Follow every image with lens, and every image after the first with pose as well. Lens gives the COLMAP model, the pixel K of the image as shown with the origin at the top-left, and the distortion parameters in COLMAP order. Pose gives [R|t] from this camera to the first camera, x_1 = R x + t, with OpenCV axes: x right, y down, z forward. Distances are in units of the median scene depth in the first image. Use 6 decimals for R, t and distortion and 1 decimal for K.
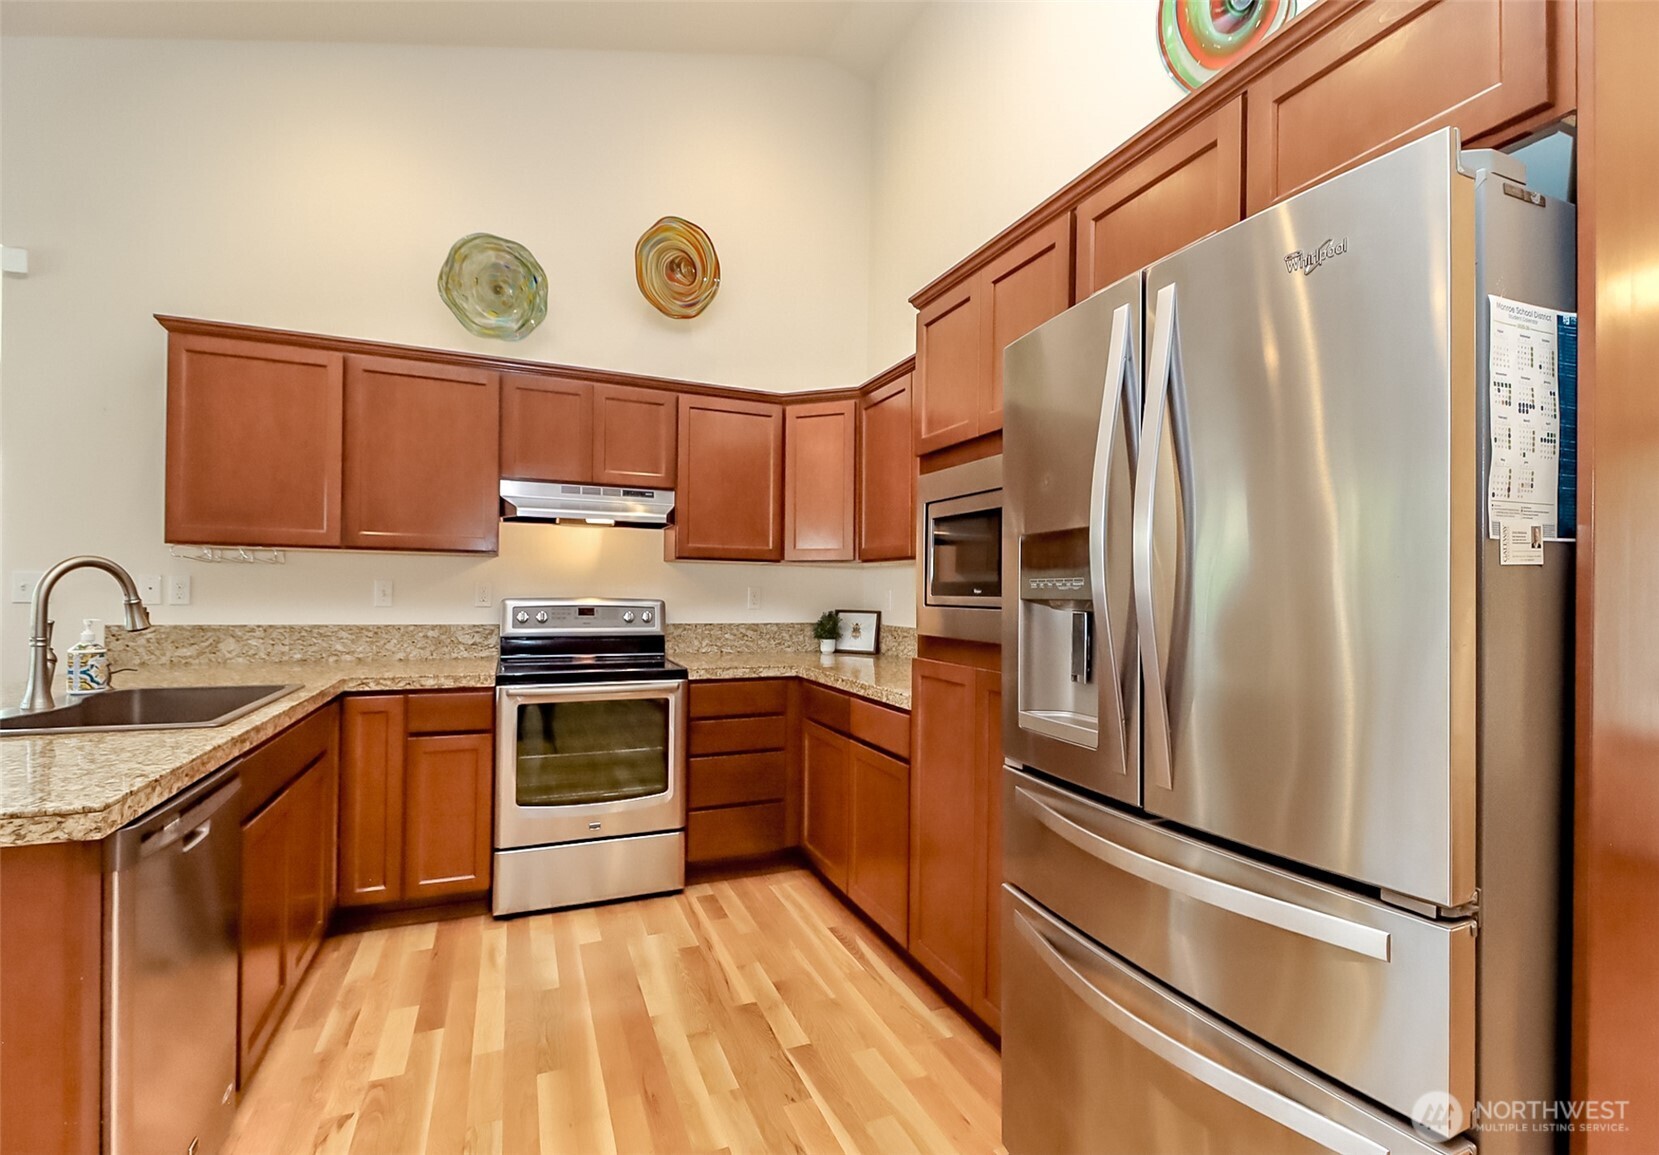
lens RADIAL K [[756.7, 0, 836.1], [0, 756.7, 590.5], [0, 0, 1]] dist [0.029449, -0.020695]
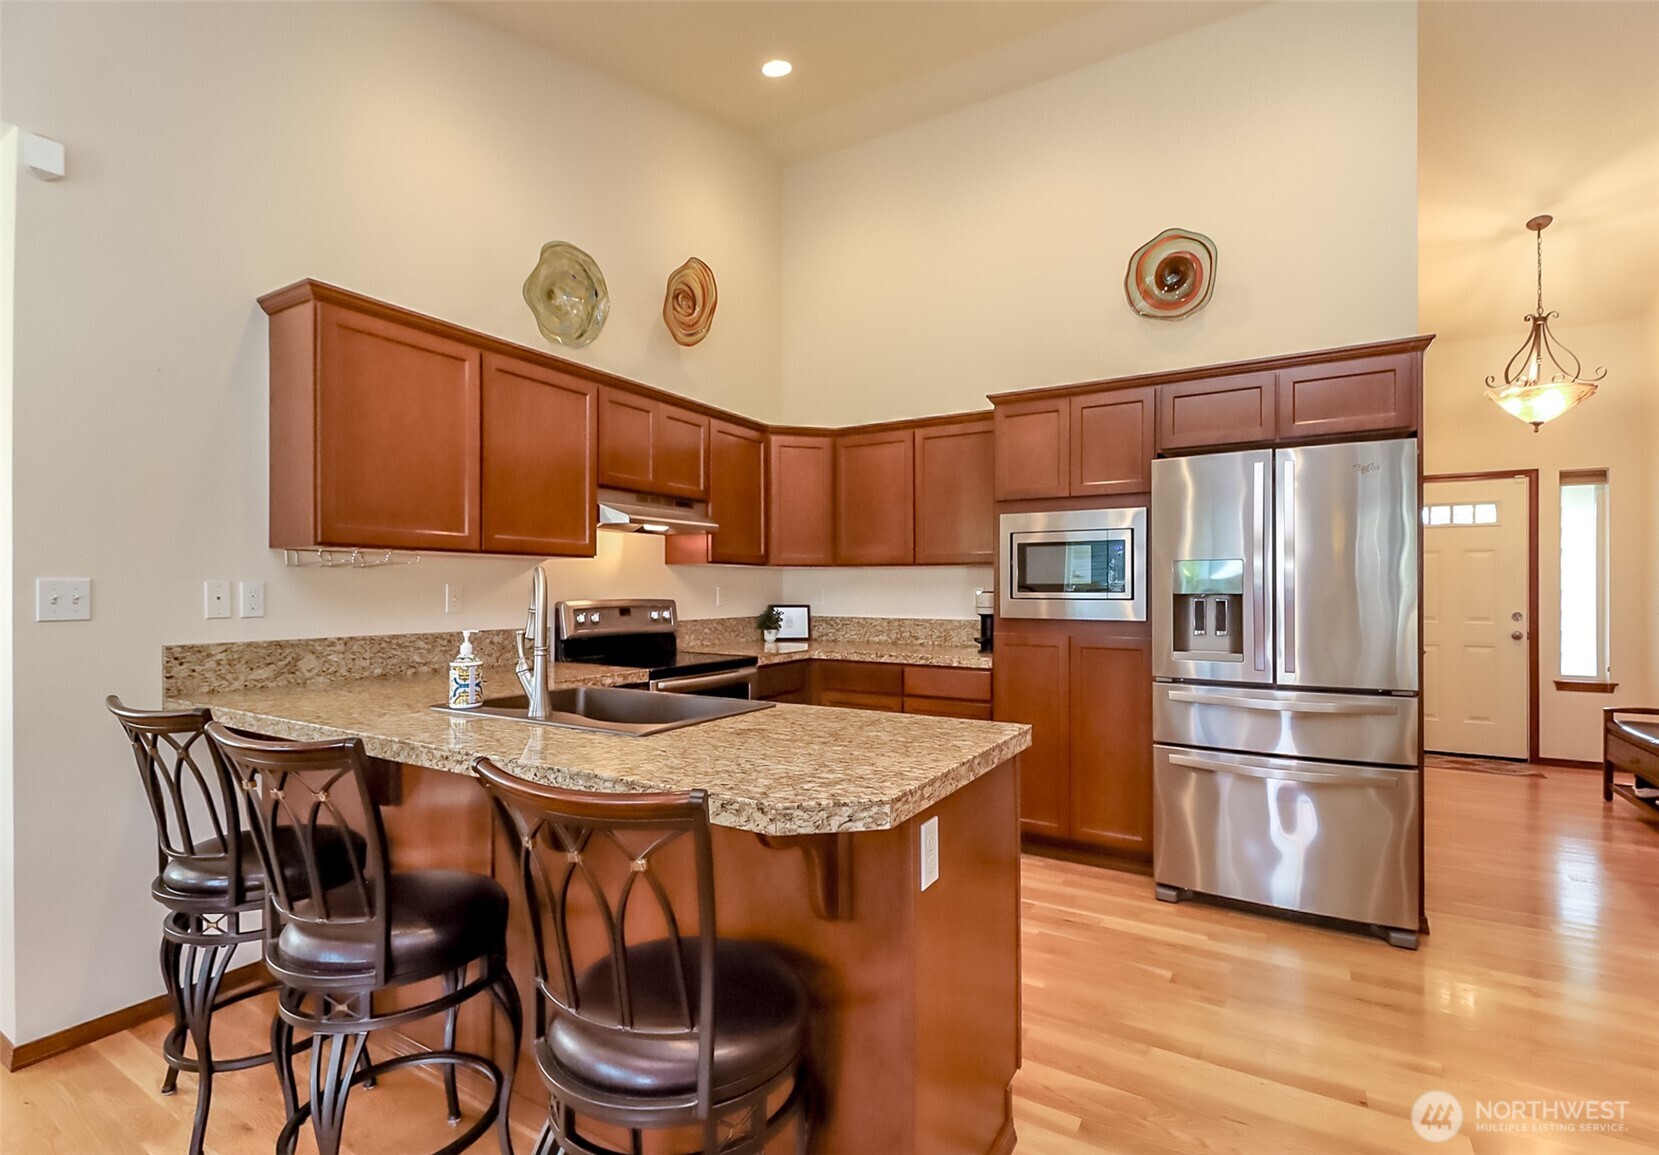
lens RADIAL K [[767.5, 0, 841.5], [0, 767.5, 583.5], [0, 0, 1]] dist [0.043436, -0.024524]
pose [[0.809545, -0.009119, 0.586986, -0.774665], [0.008357, 0.999957, 0.004009, -0.014679], [-0.586998, 0.001660, 0.809587, -0.052075]]
